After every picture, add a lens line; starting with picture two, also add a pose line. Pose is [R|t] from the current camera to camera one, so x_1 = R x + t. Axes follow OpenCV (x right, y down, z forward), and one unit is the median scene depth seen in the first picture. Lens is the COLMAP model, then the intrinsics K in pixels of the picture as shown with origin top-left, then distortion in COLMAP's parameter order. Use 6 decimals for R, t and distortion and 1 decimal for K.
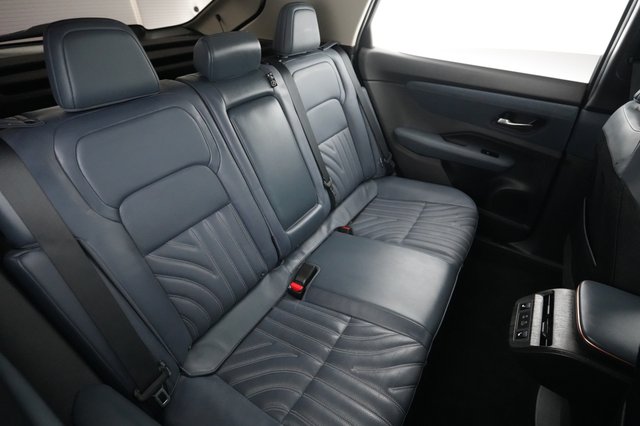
lens RADIAL K [[298.3, 0, 320.0], [0, 298.3, 213.0], [0, 0, 1]] dist [0.000226, -0.000044]
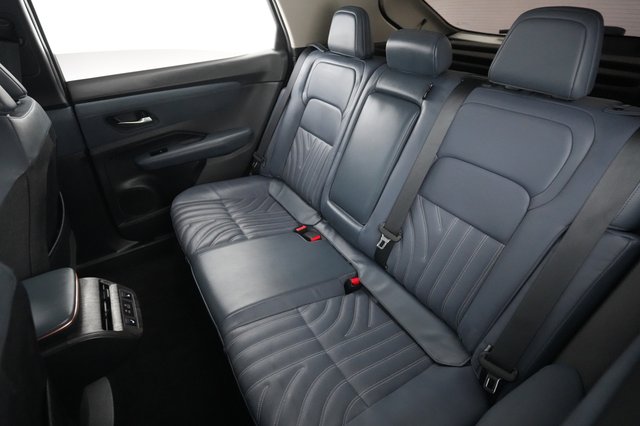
lens RADIAL K [[298.3, 0, 320.0], [0, 298.3, 213.0], [0, 0, 1]] dist [0.000226, -0.000044]
pose [[-0.431217, 0.552713, -0.713134, 0.875599], [-0.480560, 0.528254, 0.700007, -0.822107], [0.763619, 0.644558, 0.037820, 1.149370]]
